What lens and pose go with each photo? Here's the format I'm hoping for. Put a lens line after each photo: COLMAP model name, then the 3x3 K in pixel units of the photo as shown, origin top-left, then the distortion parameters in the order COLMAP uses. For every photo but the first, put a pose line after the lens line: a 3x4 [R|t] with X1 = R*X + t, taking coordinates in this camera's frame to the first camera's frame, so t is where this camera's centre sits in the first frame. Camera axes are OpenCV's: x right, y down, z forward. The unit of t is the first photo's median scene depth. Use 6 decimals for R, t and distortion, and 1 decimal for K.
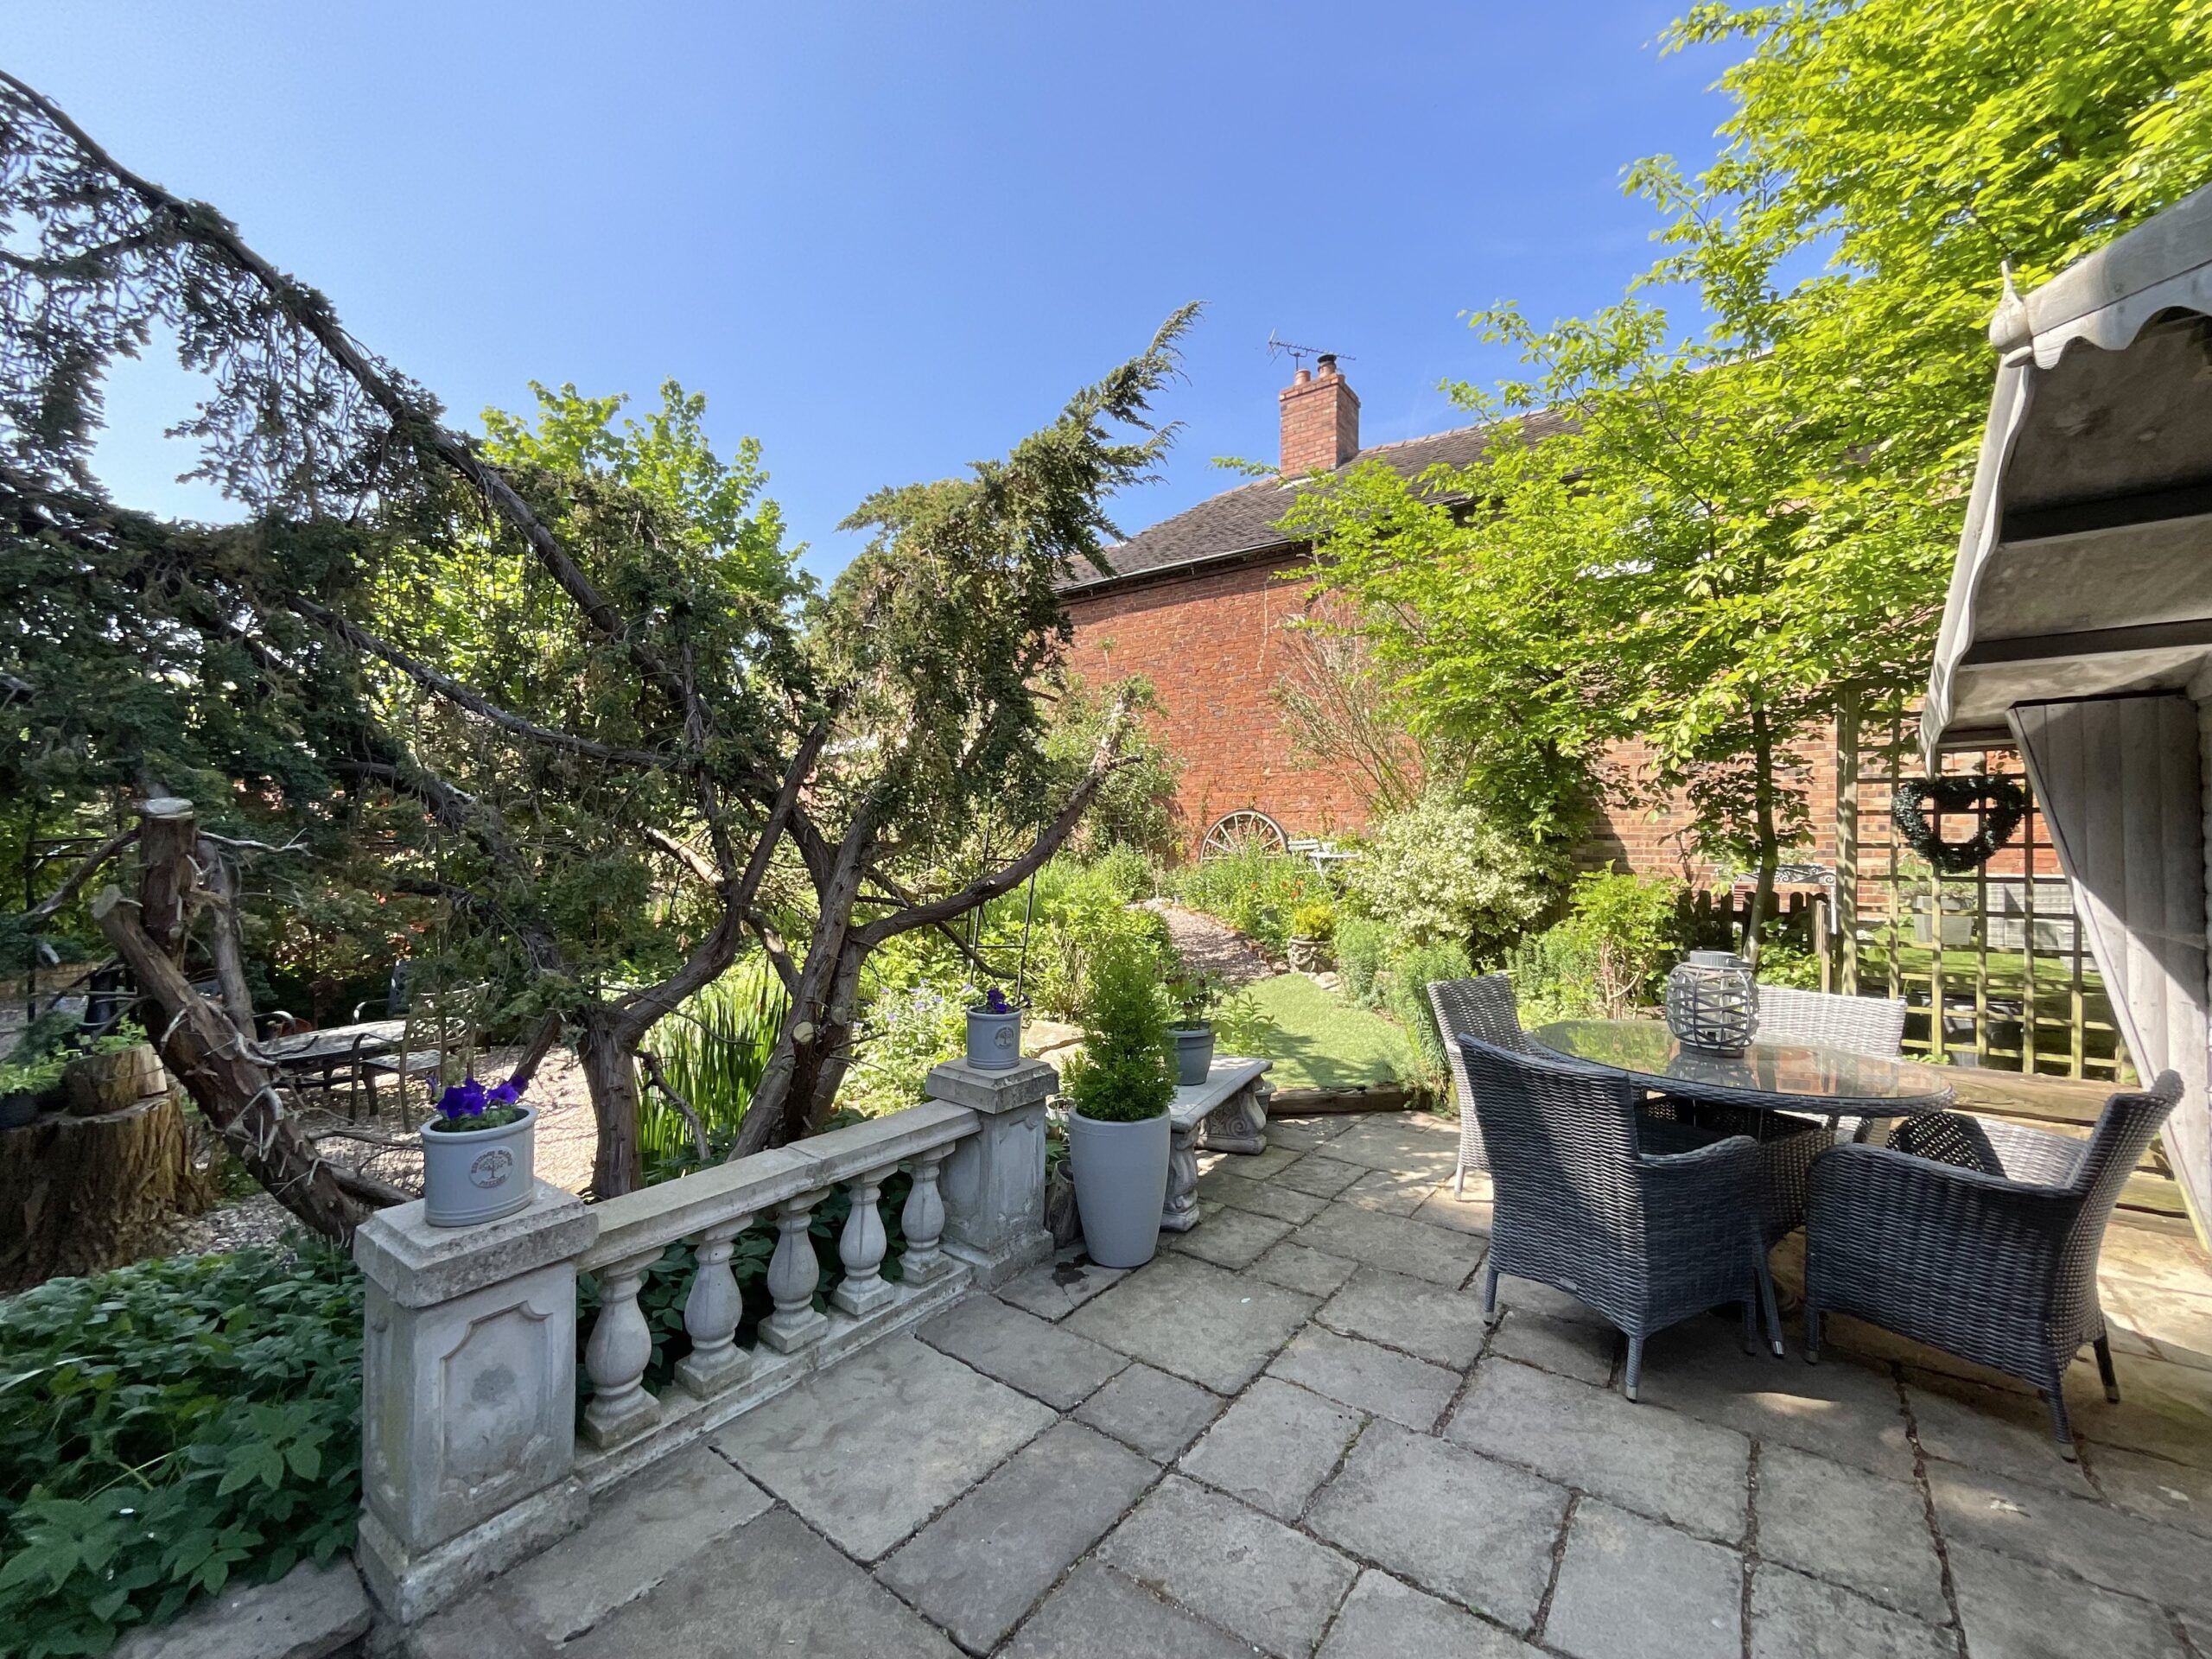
lens RADIAL K [[900.0, 0, 1110.9], [0, 900.0, 832.3], [0, 0, 1]] dist [-0.001533, -0.000526]
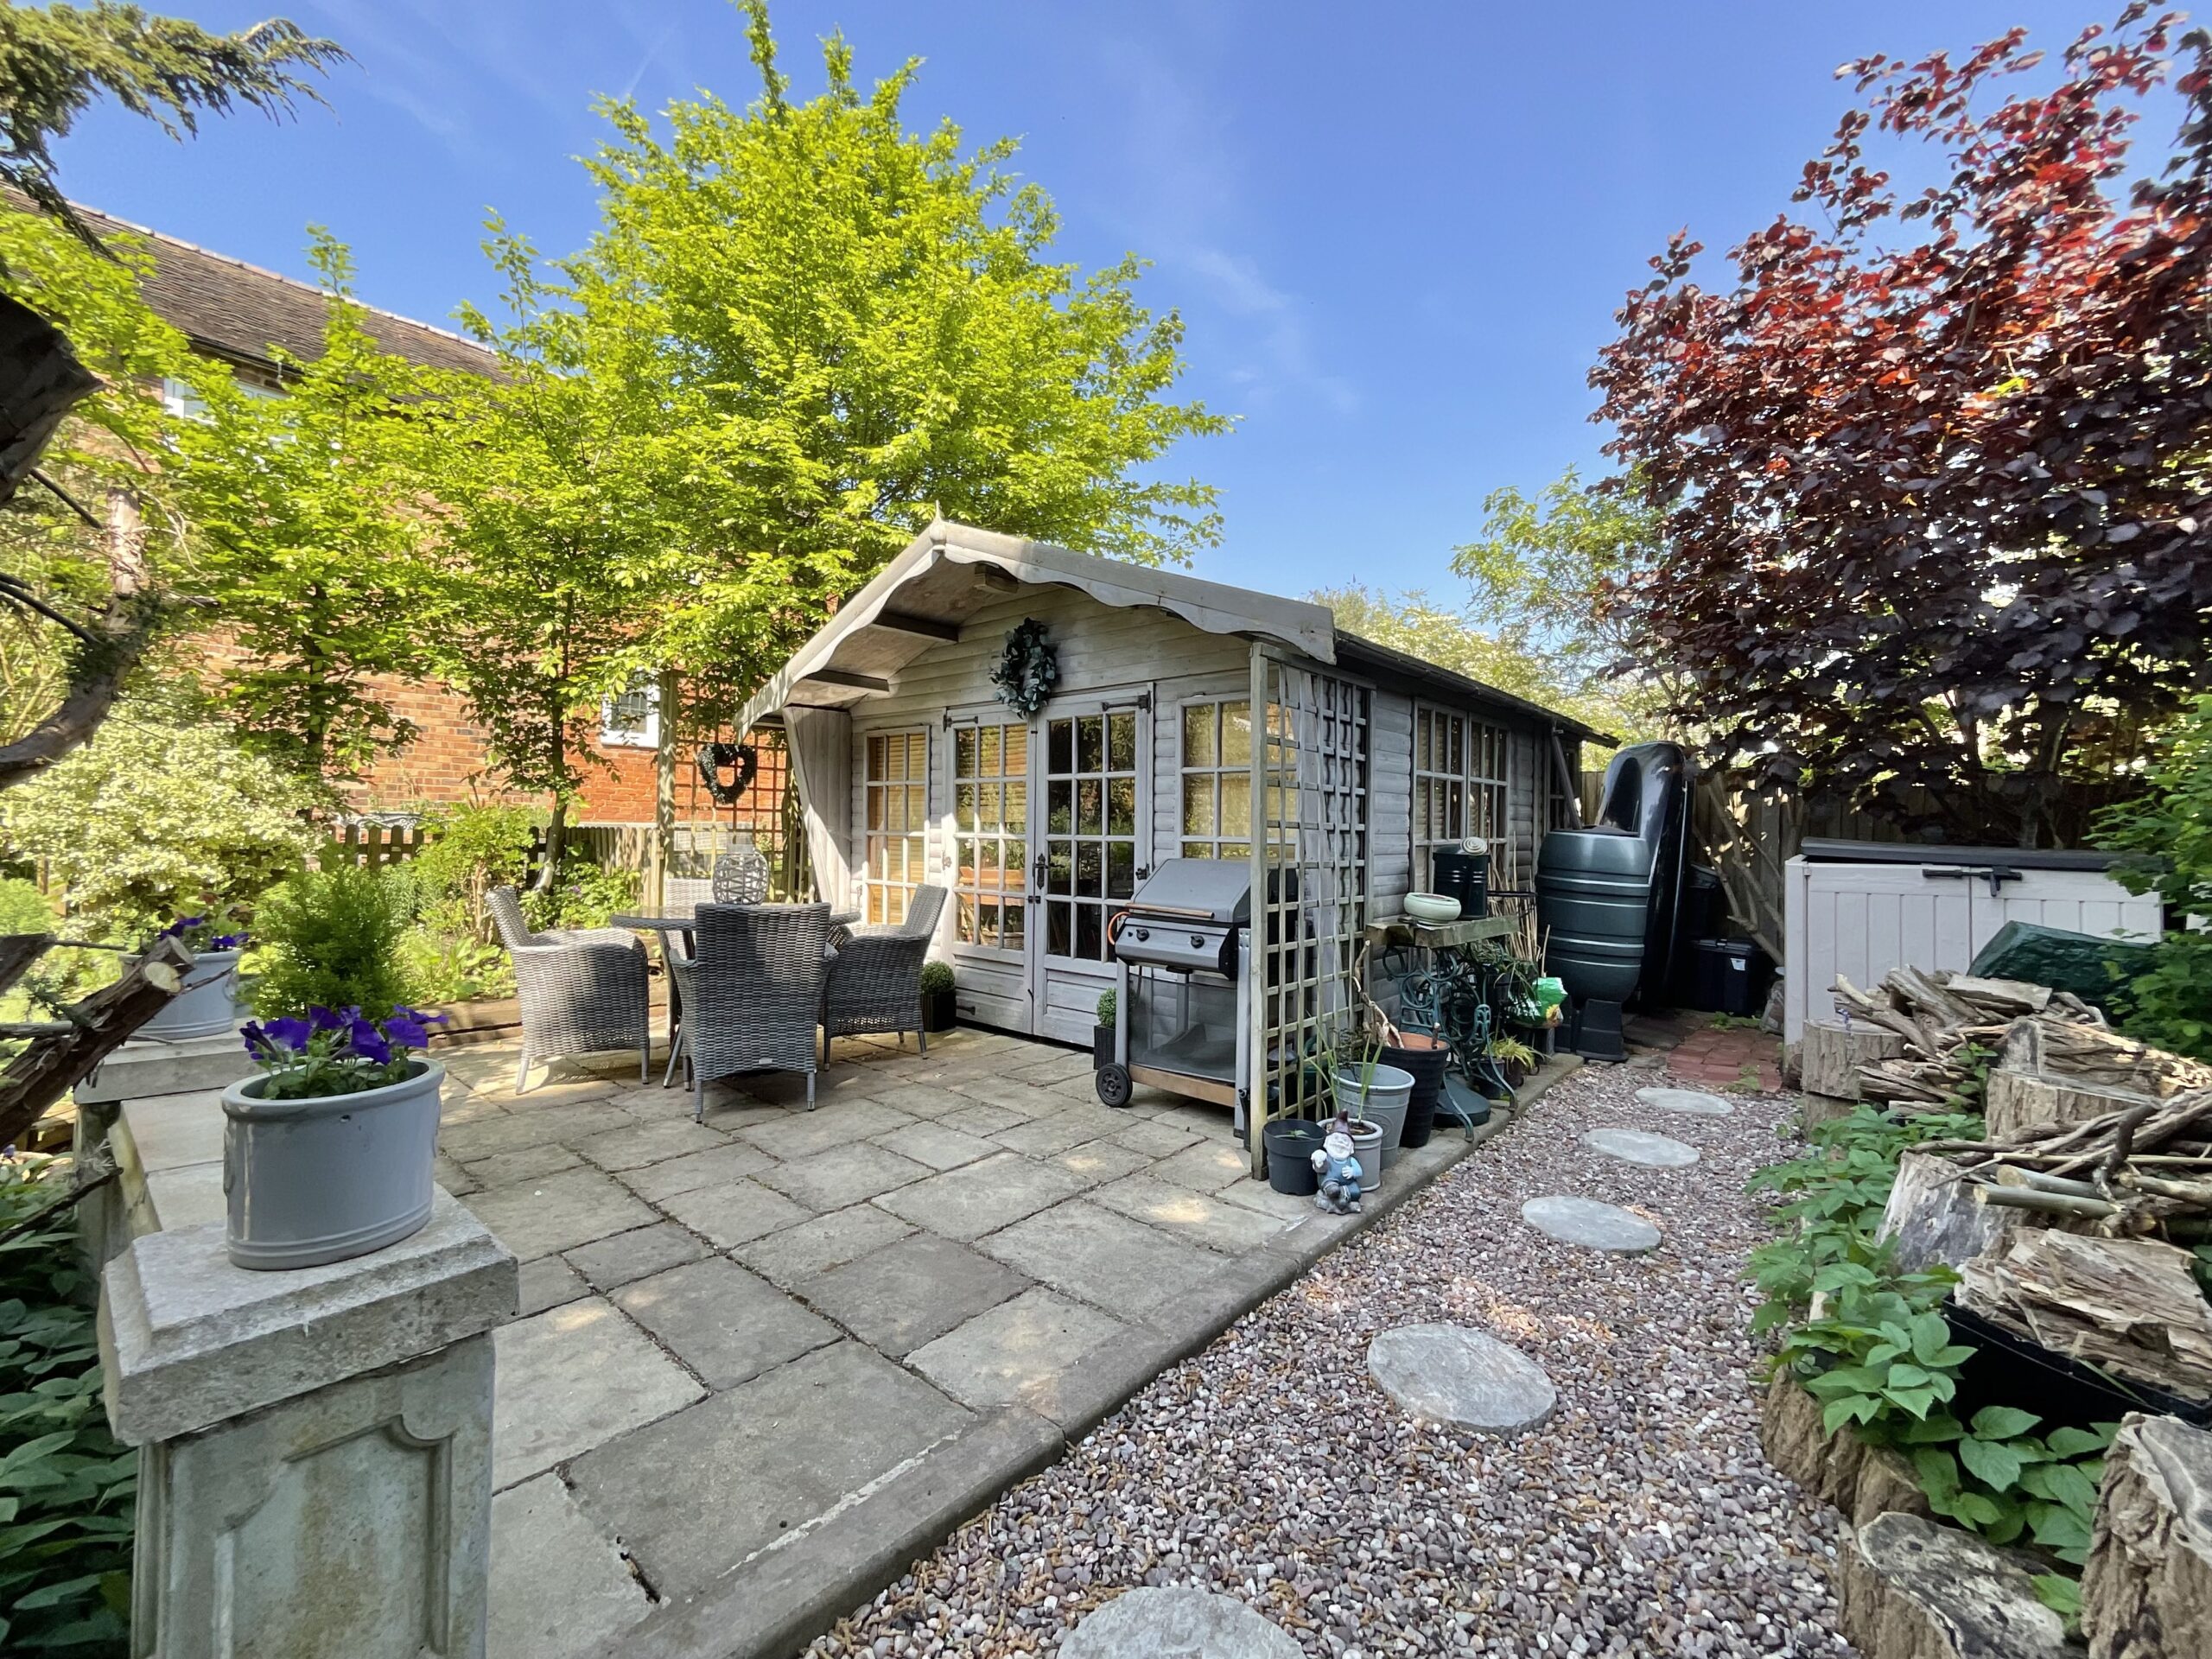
lens RADIAL K [[900.0, 0, 1110.9], [0, 900.0, 832.3], [0, 0, 1]] dist [-0.001533, -0.000526]
pose [[0.065854, -0.001099, 0.997829, -0.459300], [-0.030638, 0.999526, 0.003123, 0.053184], [-0.997359, -0.030777, 0.065790, 0.175977]]
